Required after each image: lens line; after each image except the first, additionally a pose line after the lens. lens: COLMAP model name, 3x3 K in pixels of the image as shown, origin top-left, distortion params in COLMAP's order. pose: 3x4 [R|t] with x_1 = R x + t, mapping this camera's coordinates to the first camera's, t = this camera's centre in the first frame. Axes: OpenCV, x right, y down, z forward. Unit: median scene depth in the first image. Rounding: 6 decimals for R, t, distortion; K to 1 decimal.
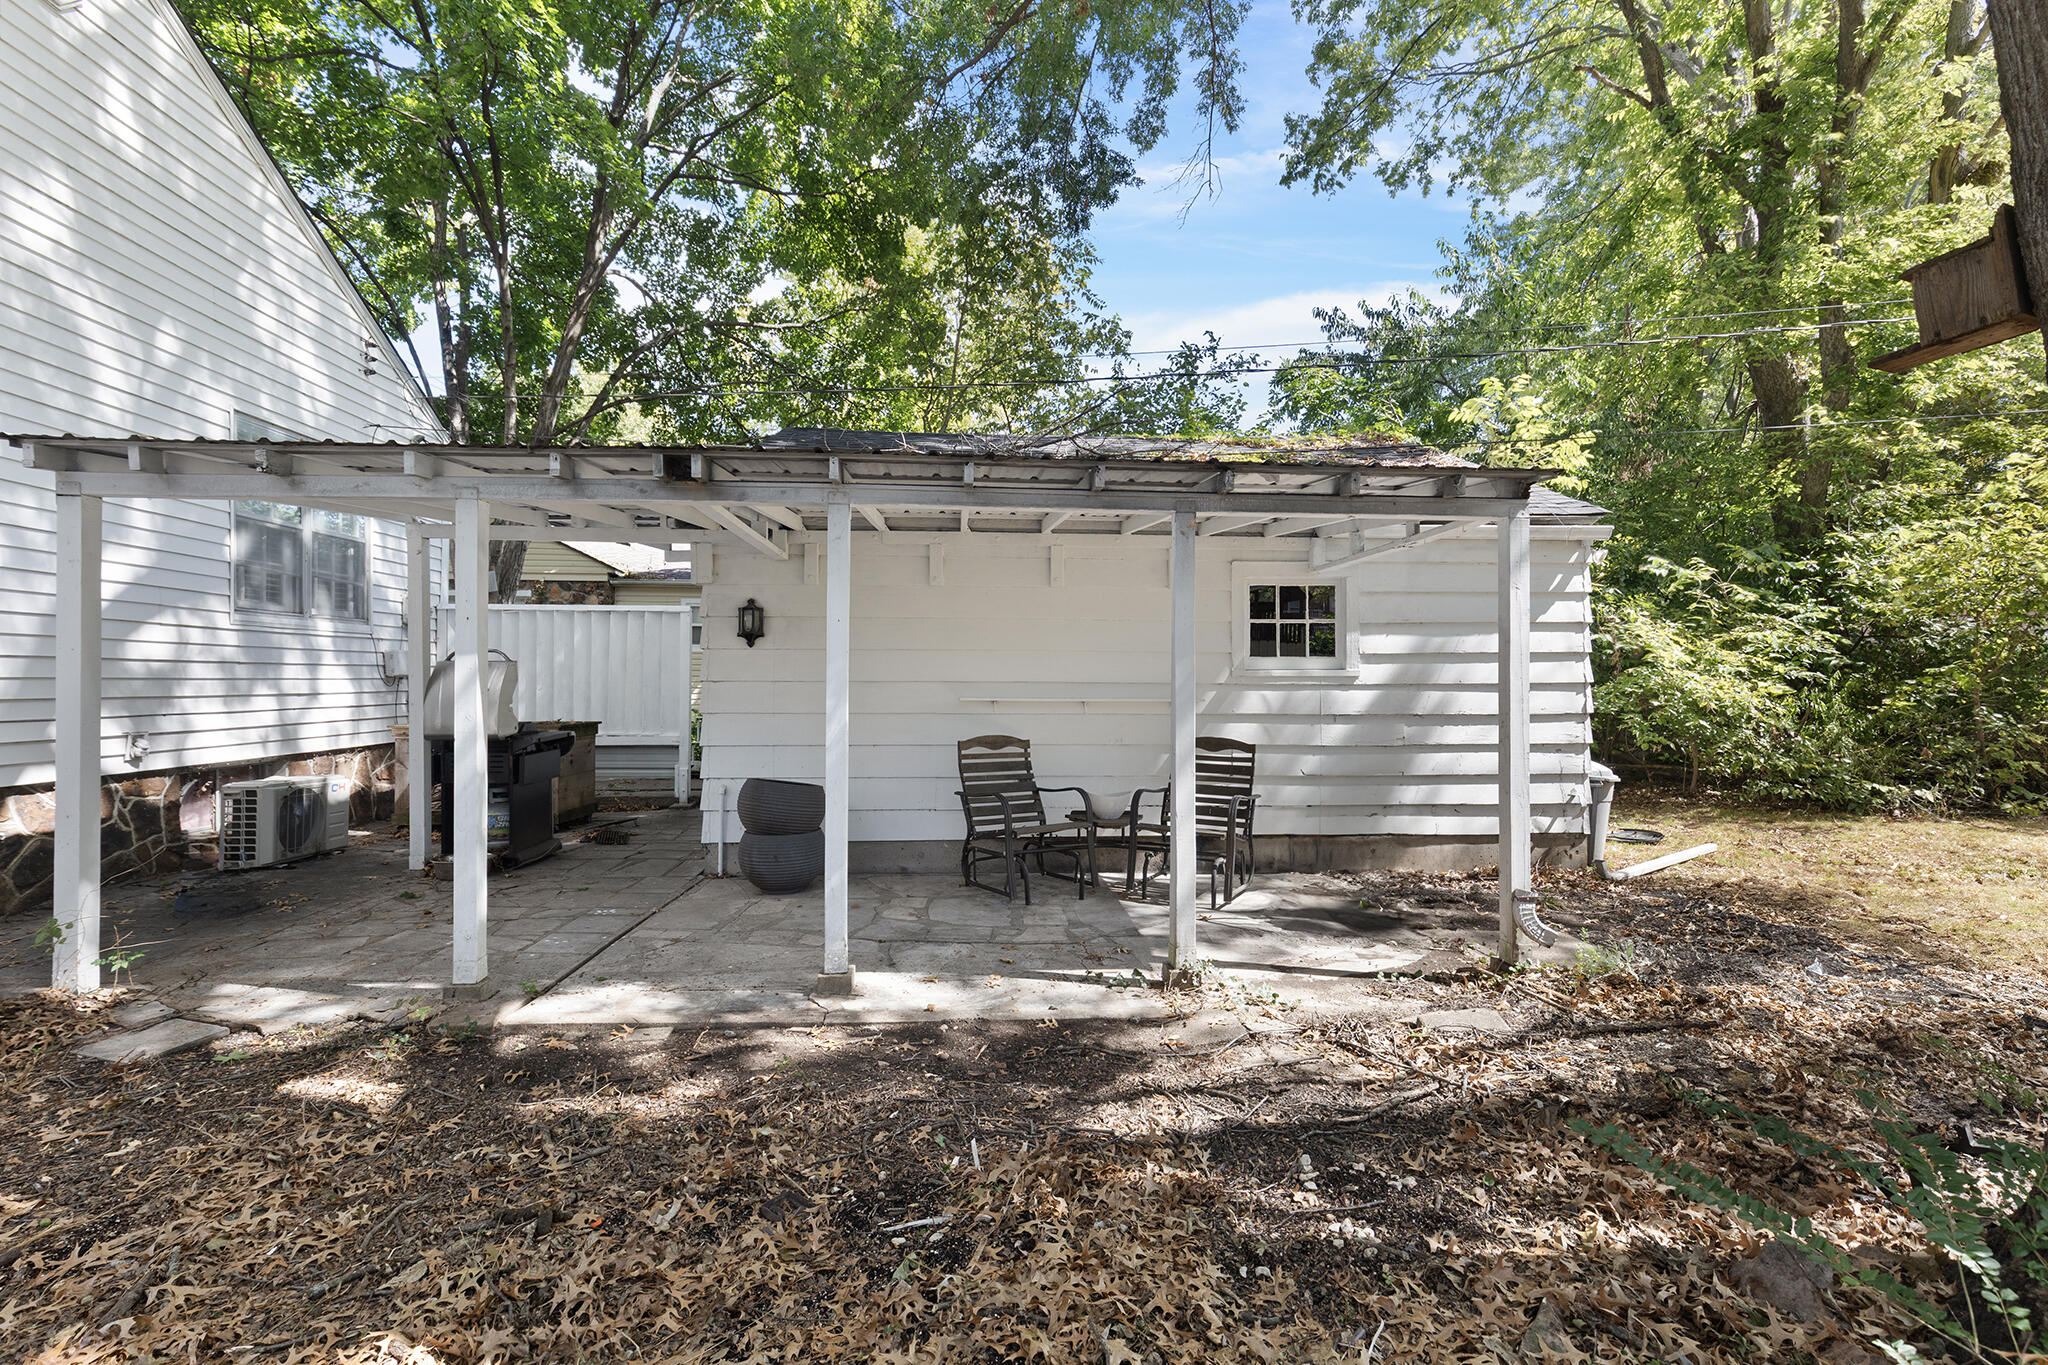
lens RADIAL K [[916.6, 0, 1021.3], [0, 916.6, 682.1], [0, 0, 1]] dist [0.003163, -0.001352]
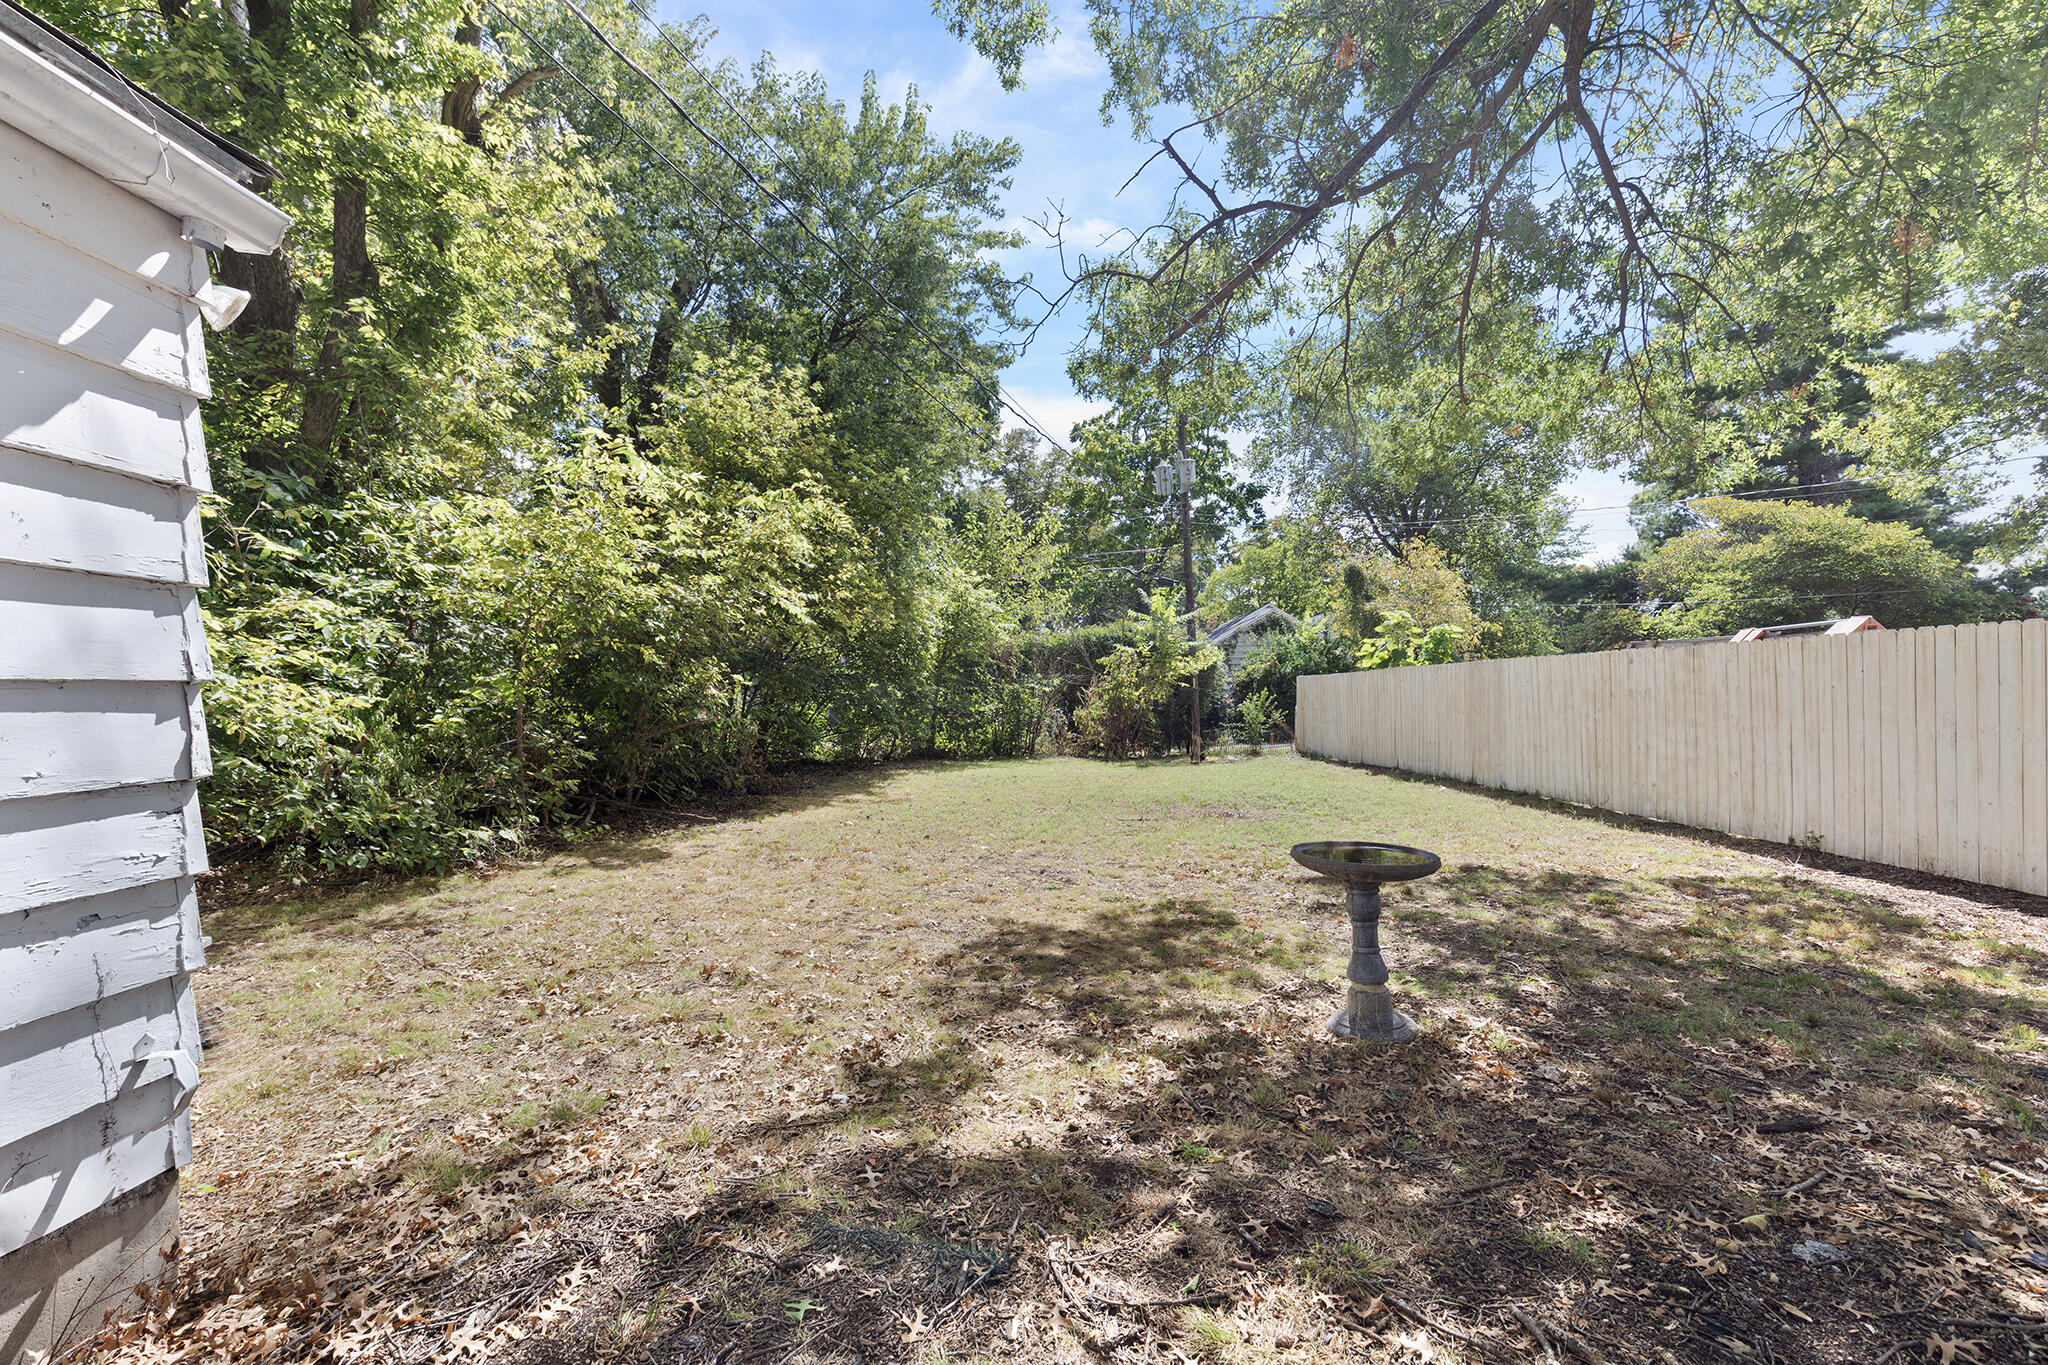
lens RADIAL K [[916.6, 0, 1025.8], [0, 916.6, 690.8], [0, 0, 1]] dist [0.003163, -0.001352]
pose [[0.082051, 0.008853, 0.996589, 0.234903], [-0.003229, 0.999958, -0.008617, 0.003764], [-0.996623, -0.002511, 0.082076, 0.495287]]
